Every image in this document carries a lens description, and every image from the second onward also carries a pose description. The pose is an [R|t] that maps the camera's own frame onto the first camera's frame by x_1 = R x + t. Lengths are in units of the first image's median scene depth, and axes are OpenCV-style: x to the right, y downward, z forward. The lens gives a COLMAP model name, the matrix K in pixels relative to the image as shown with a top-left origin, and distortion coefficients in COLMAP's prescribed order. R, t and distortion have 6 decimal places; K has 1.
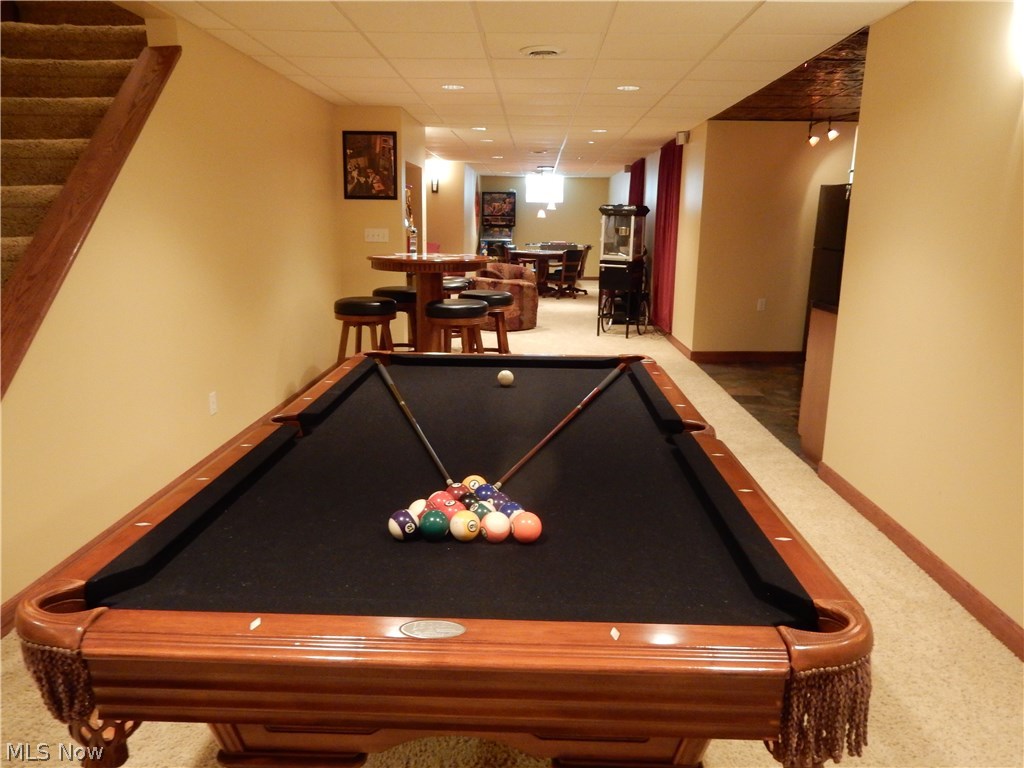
lens RADIAL K [[759.9, 0, 513.1], [0, 759.9, 384.7], [0, 0, 1]] dist [0.011101, 0.010837]
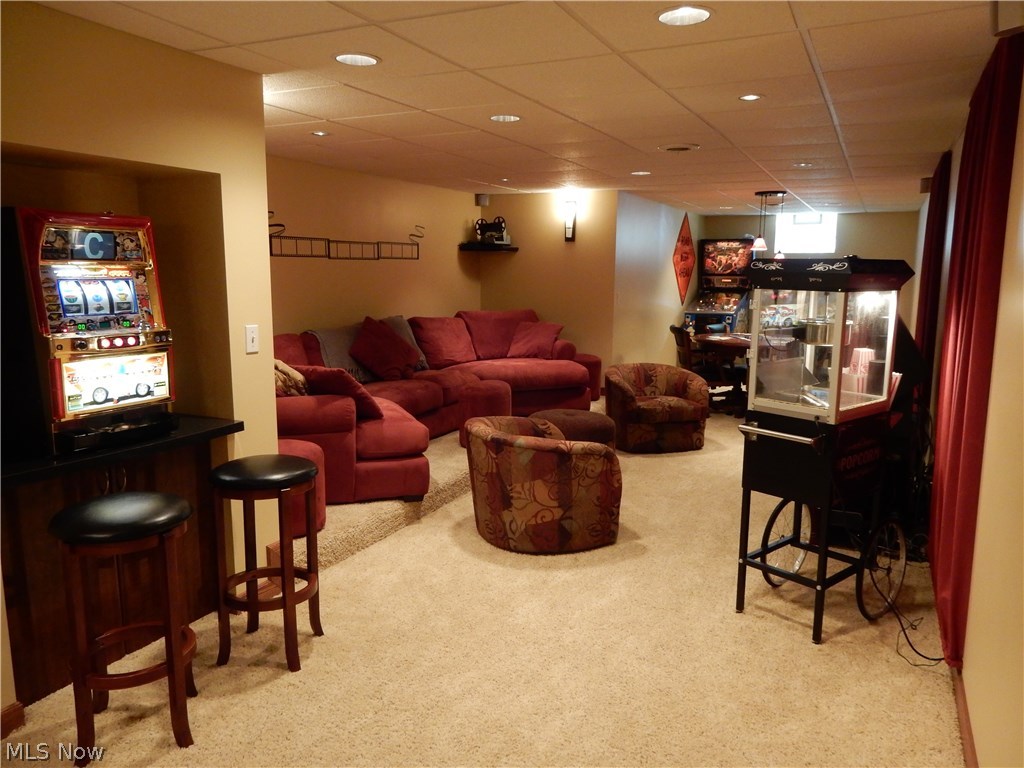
lens RADIAL K [[759.9, 0, 510.8], [0, 759.9, 386.1], [0, 0, 1]] dist [0.011101, 0.010837]
pose [[0.914536, 0.052204, -0.401121, 0.104294], [-0.078934, 0.995605, -0.050392, -0.099050], [0.396728, 0.077748, 0.914638, 0.418533]]
